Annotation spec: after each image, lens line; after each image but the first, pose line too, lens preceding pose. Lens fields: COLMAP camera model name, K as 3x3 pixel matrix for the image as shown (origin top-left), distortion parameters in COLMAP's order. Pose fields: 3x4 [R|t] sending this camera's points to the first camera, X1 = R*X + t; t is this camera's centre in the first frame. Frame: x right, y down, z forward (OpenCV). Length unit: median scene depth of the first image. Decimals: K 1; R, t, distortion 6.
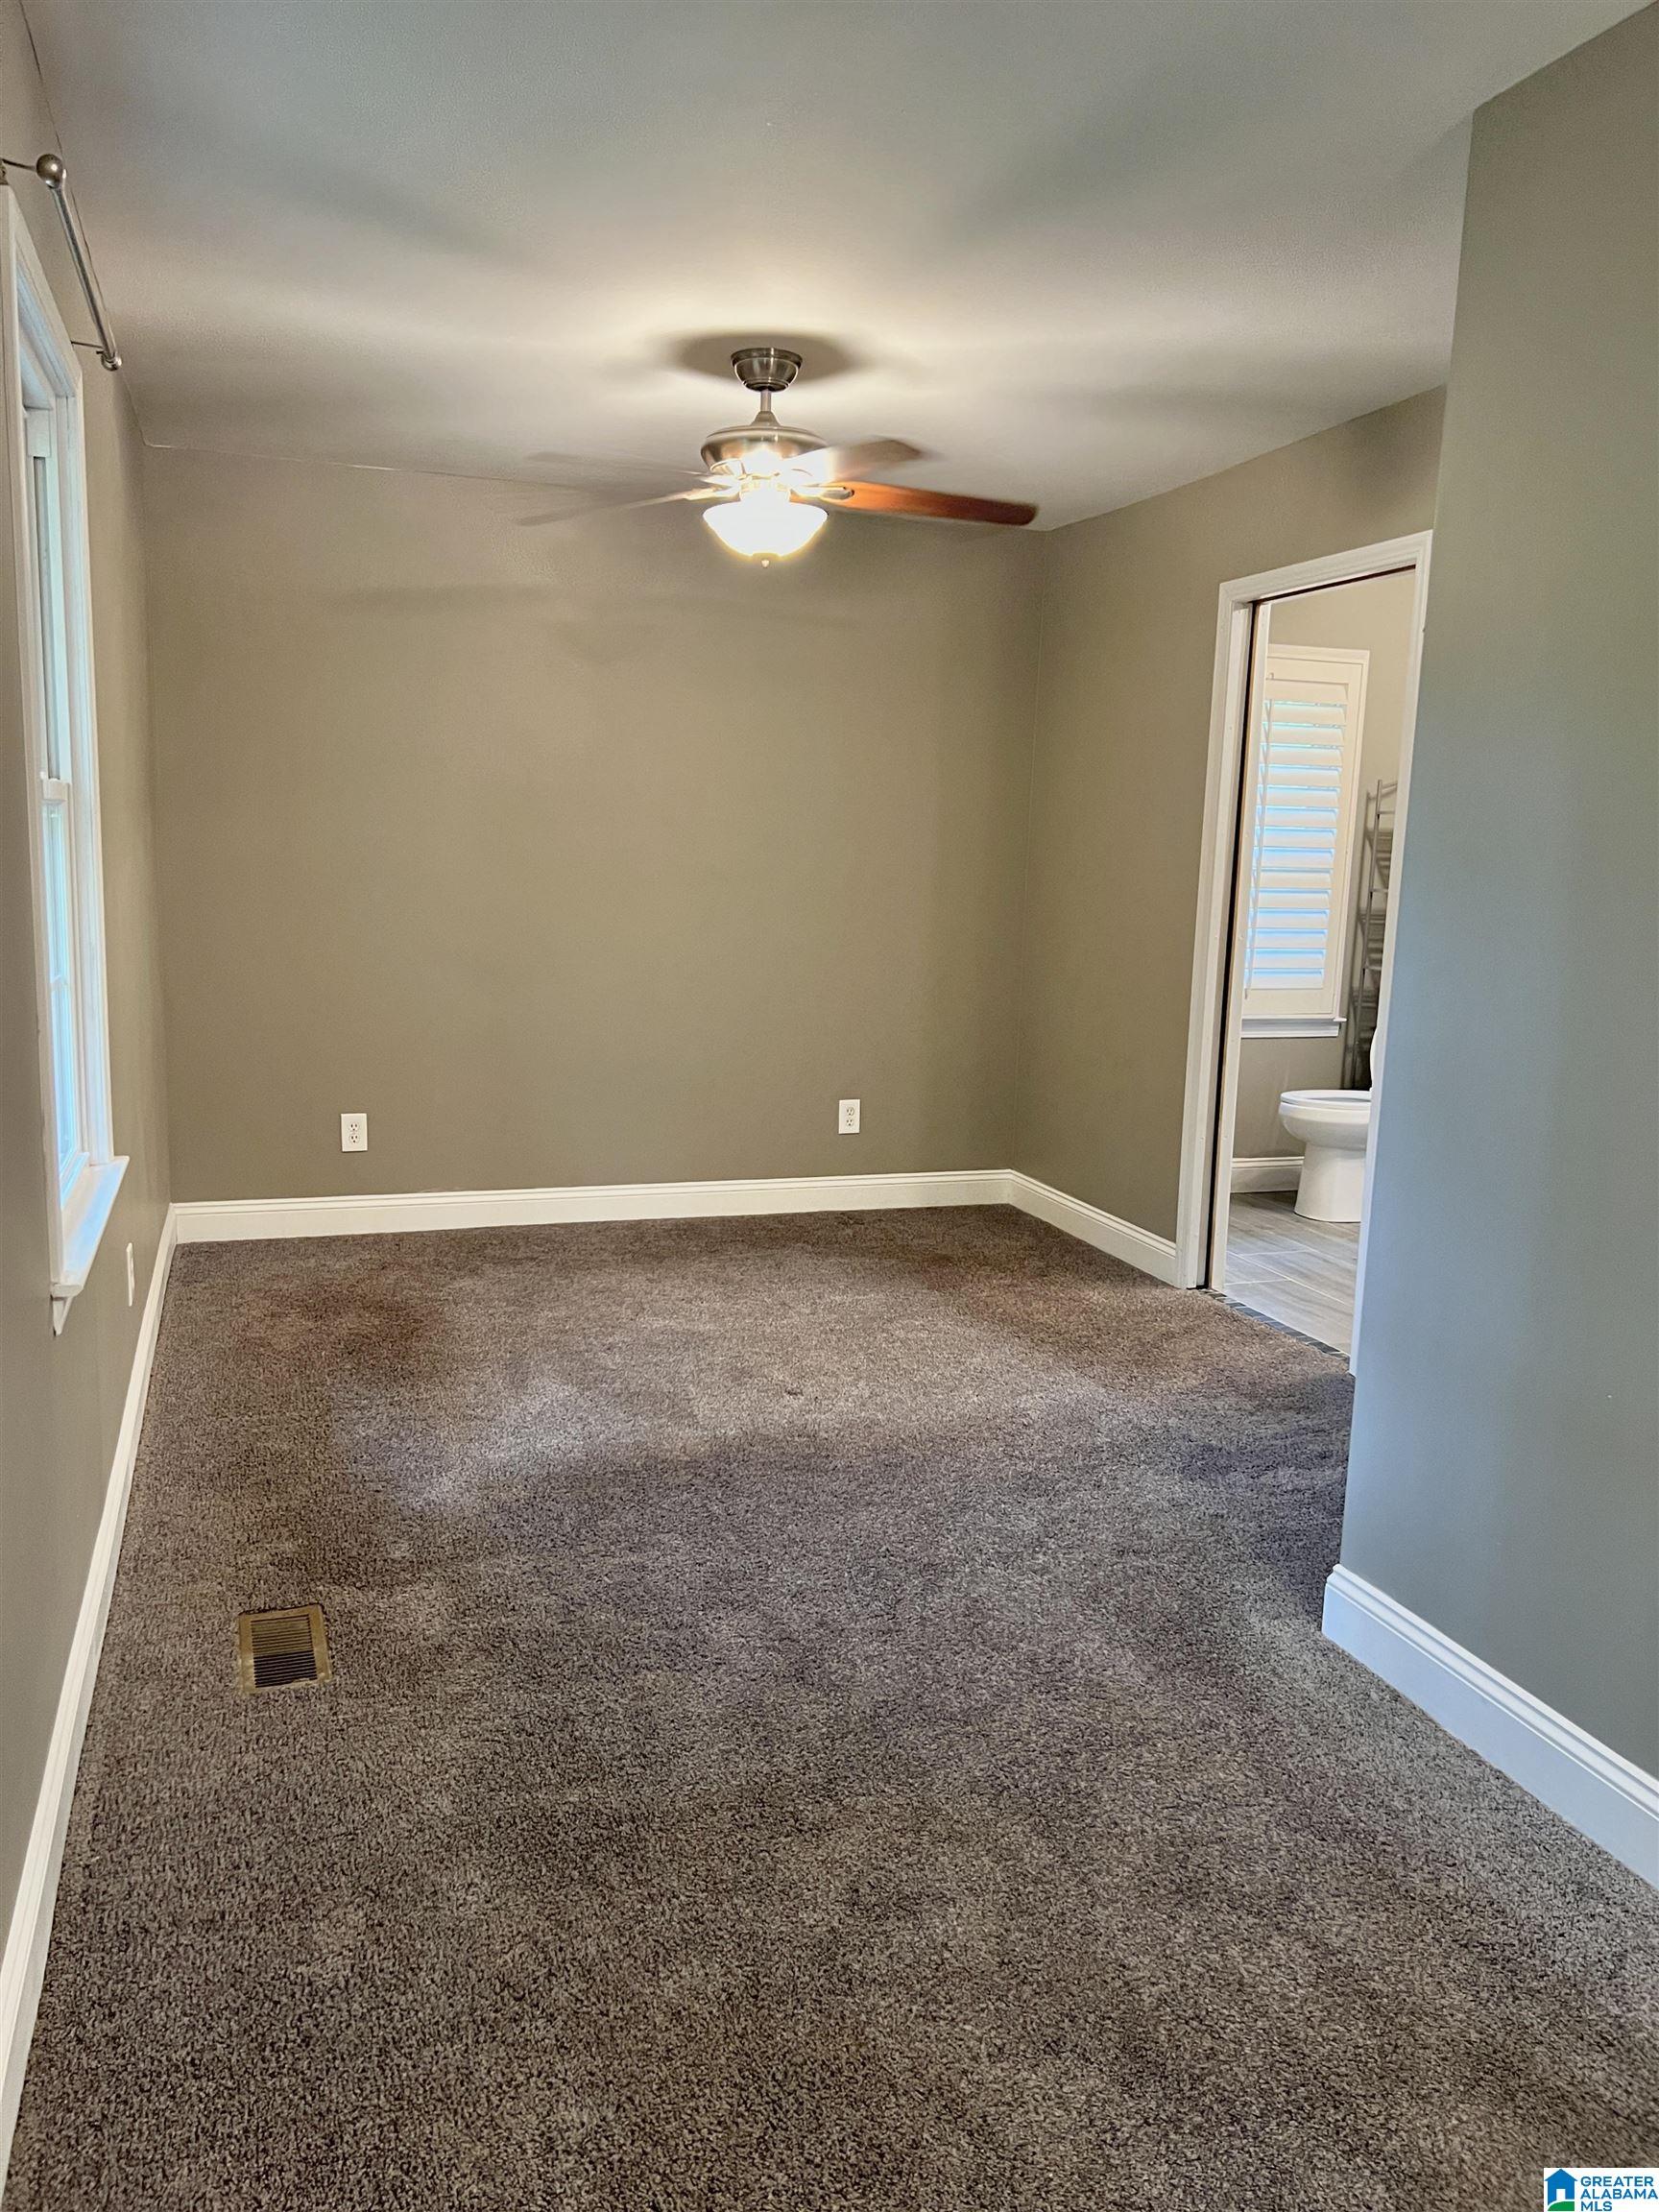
lens RADIAL K [[1717.0, 0, 821.9], [0, 1717.0, 1119.2], [0, 0, 1]] dist [-0.000262, -0.007199]
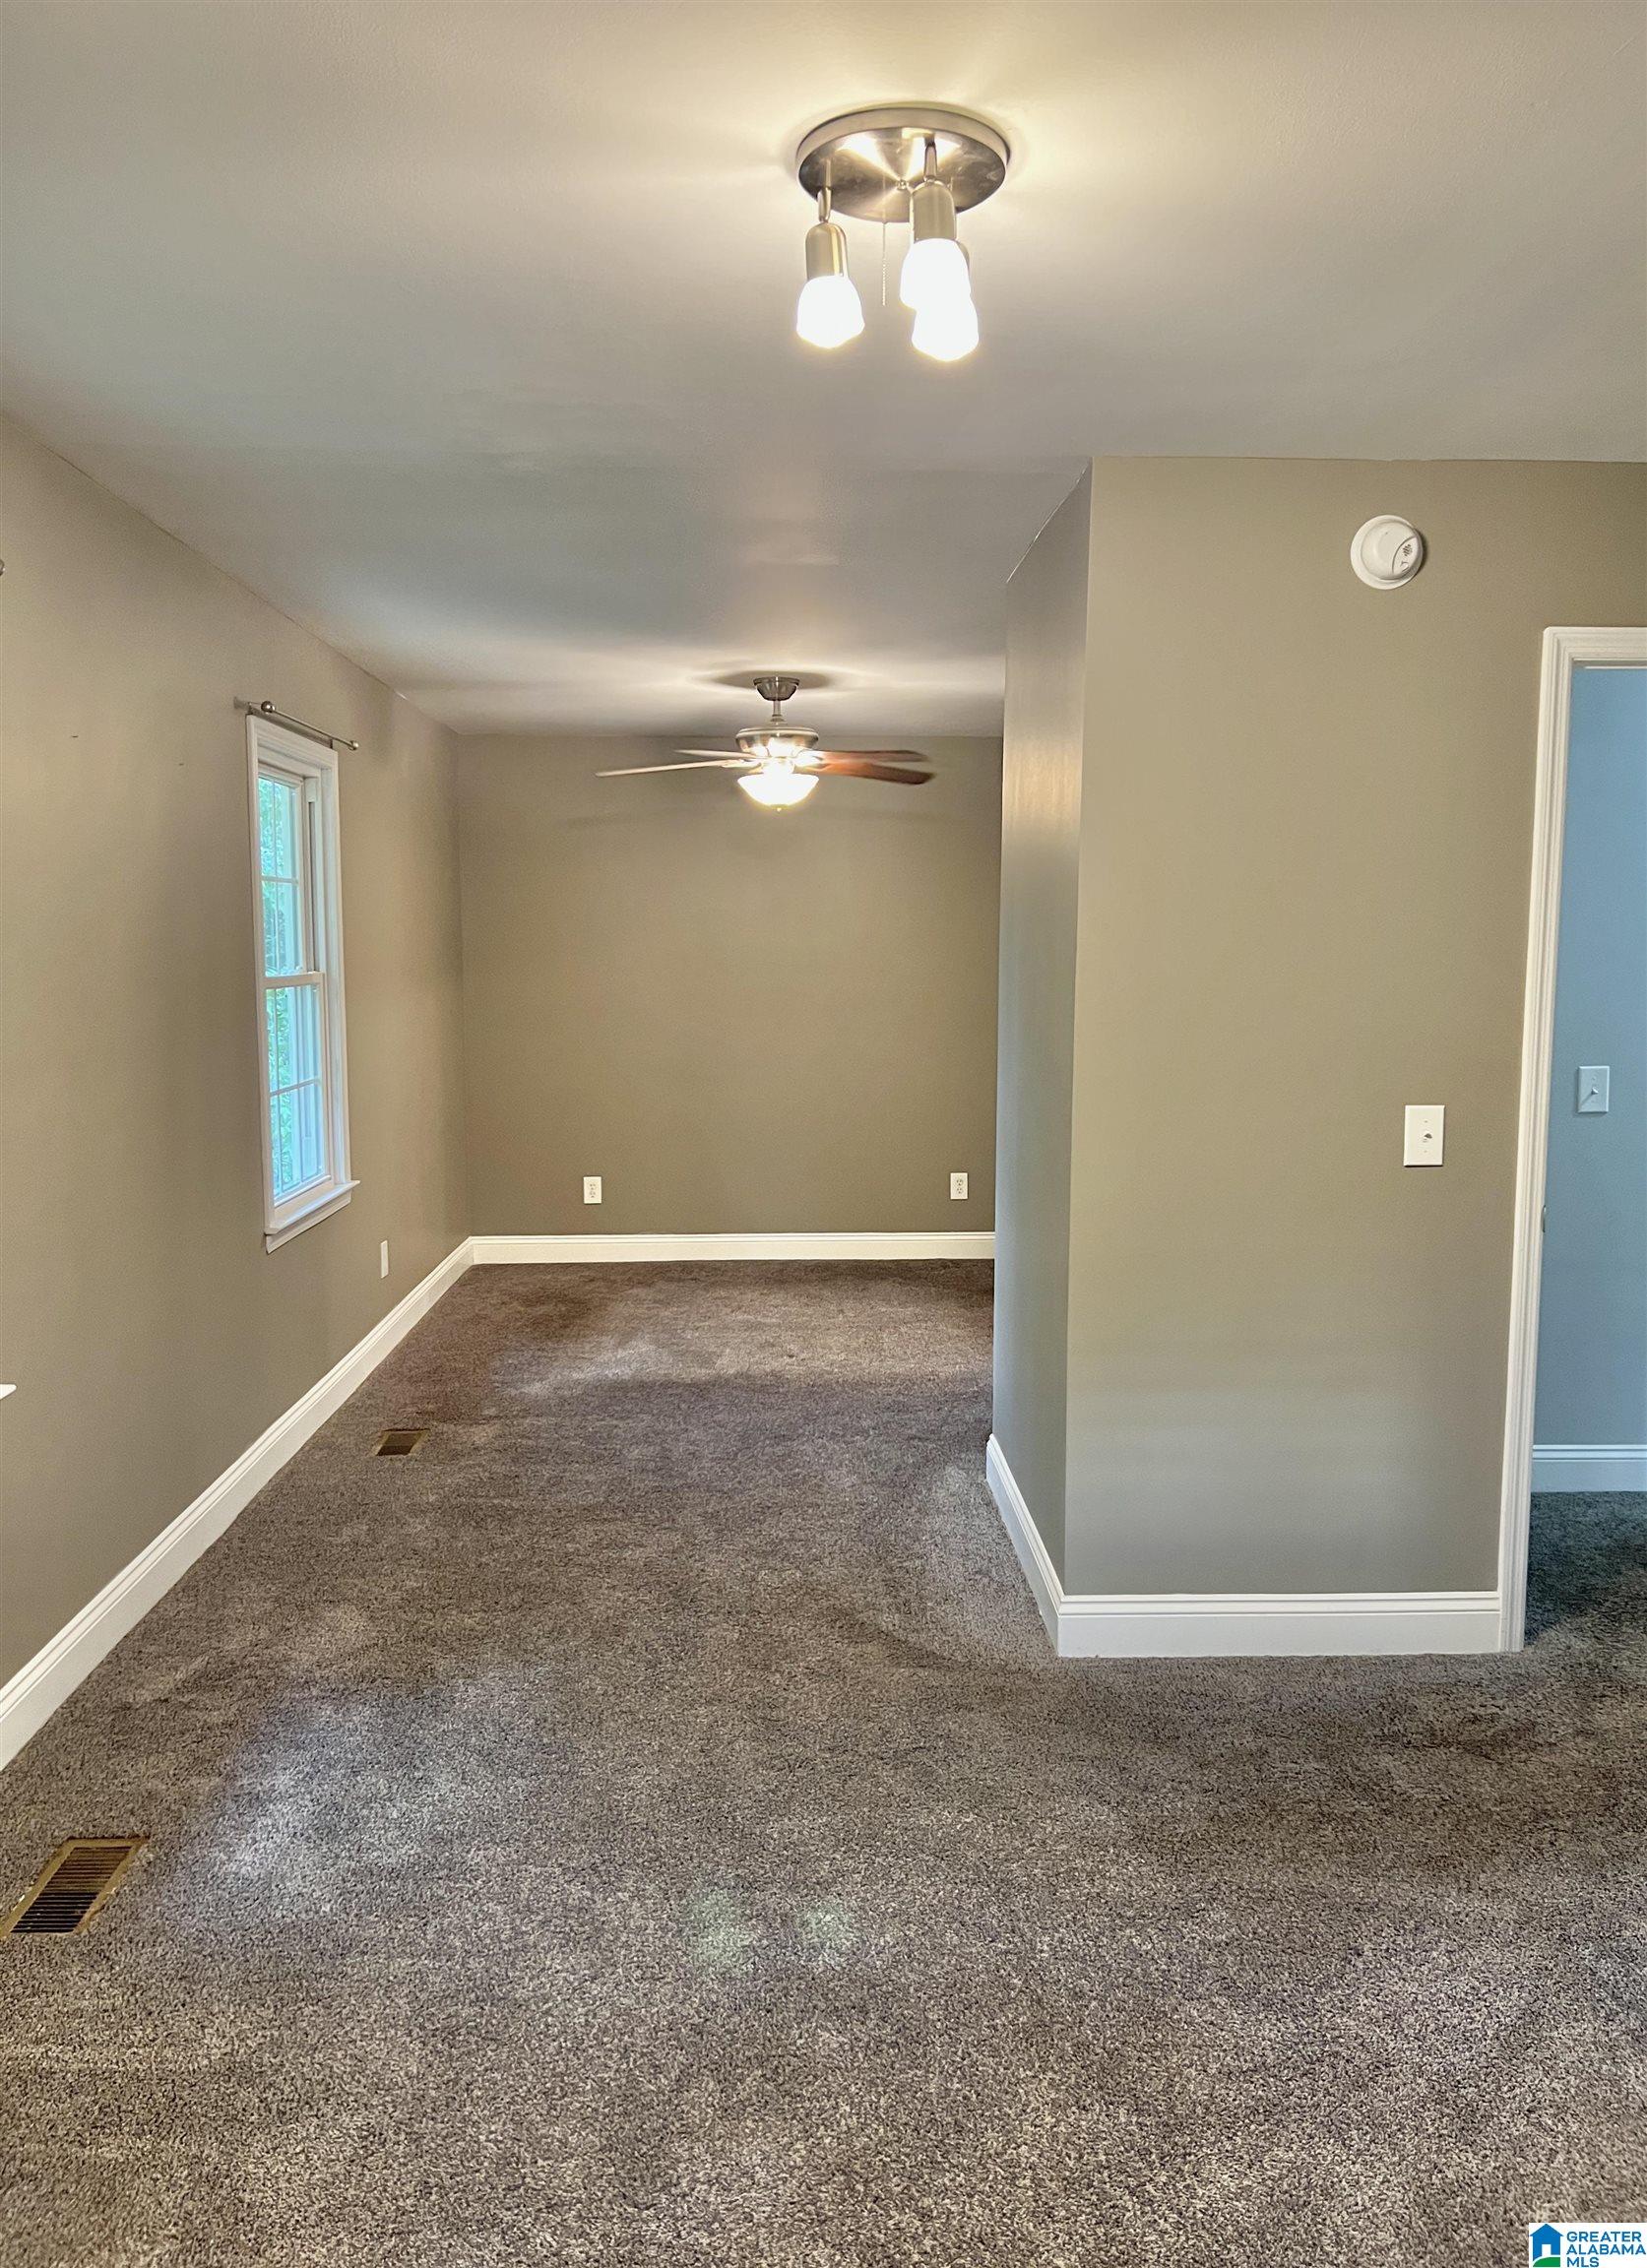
lens RADIAL K [[1728.5, 0, 830.7], [0, 1728.5, 1126.9], [0, 0, 1]] dist [0.003438, 0.001341]
pose [[0.961900, 0.002526, -0.273390, 0.446284], [-0.018940, 0.998171, -0.057417, 0.048542], [0.272745, 0.060408, 0.960188, -0.468912]]
